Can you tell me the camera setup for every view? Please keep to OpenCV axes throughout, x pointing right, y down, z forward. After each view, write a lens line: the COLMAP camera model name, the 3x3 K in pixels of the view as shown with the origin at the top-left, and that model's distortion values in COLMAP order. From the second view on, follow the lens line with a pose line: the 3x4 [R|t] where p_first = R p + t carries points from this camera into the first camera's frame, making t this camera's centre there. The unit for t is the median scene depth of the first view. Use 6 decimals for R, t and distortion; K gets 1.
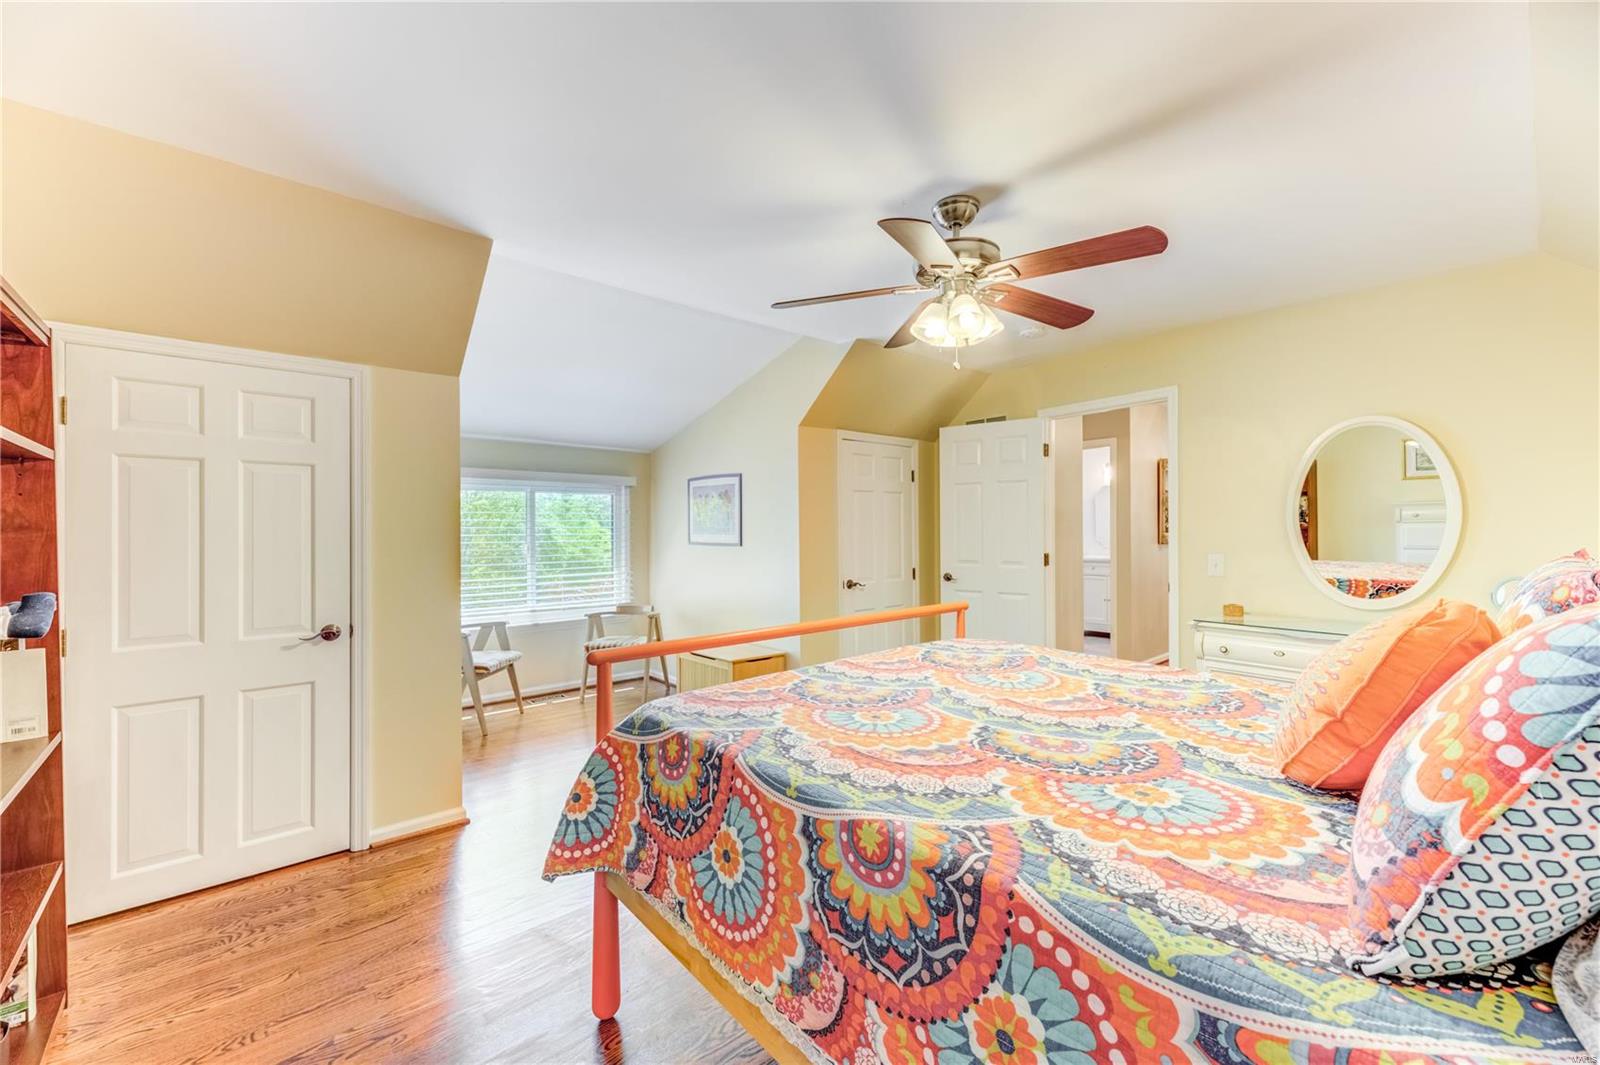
lens RADIAL K [[643.5, 0, 800.0], [0, 643.5, 532.5], [0, 0, 1]] dist [-0.000132, -0.000004]
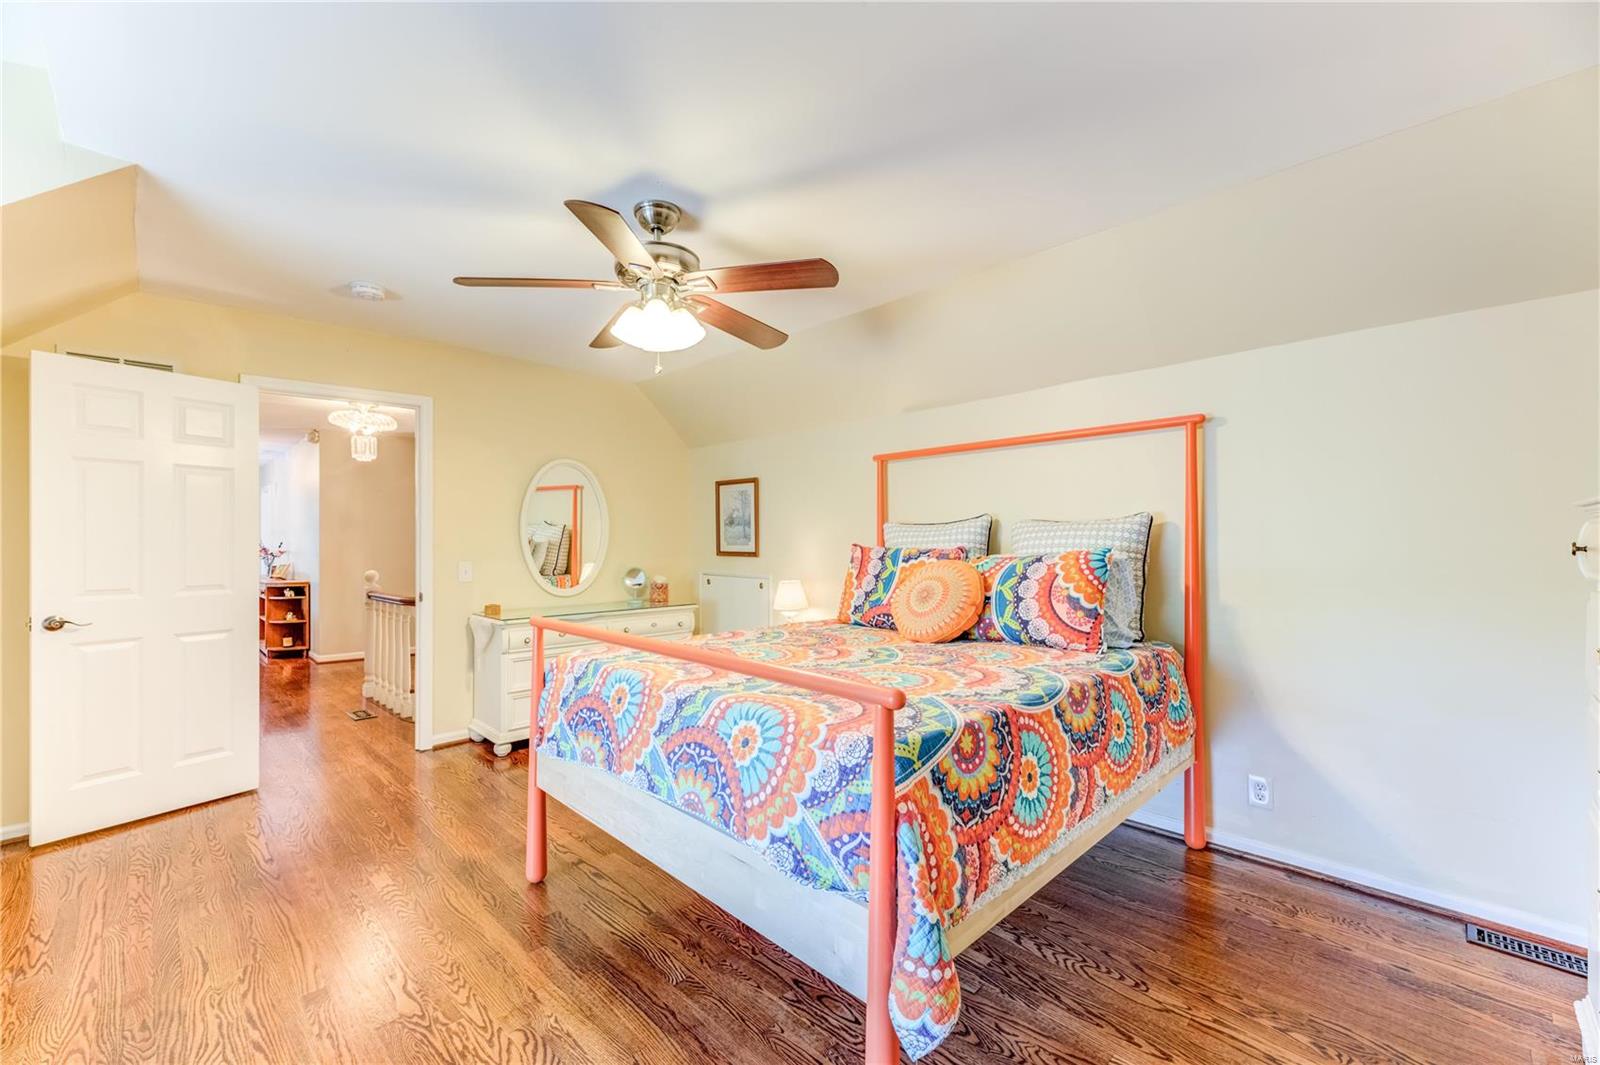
lens RADIAL K [[643.5, 0, 800.0], [0, 643.5, 532.5], [0, 0, 1]] dist [-0.000132, -0.000004]
pose [[-0.061256, 0.015737, 0.997998, -1.171399], [0.011492, 0.999821, -0.015060, 0.018934], [-0.998056, 0.010547, -0.061426, 1.292384]]
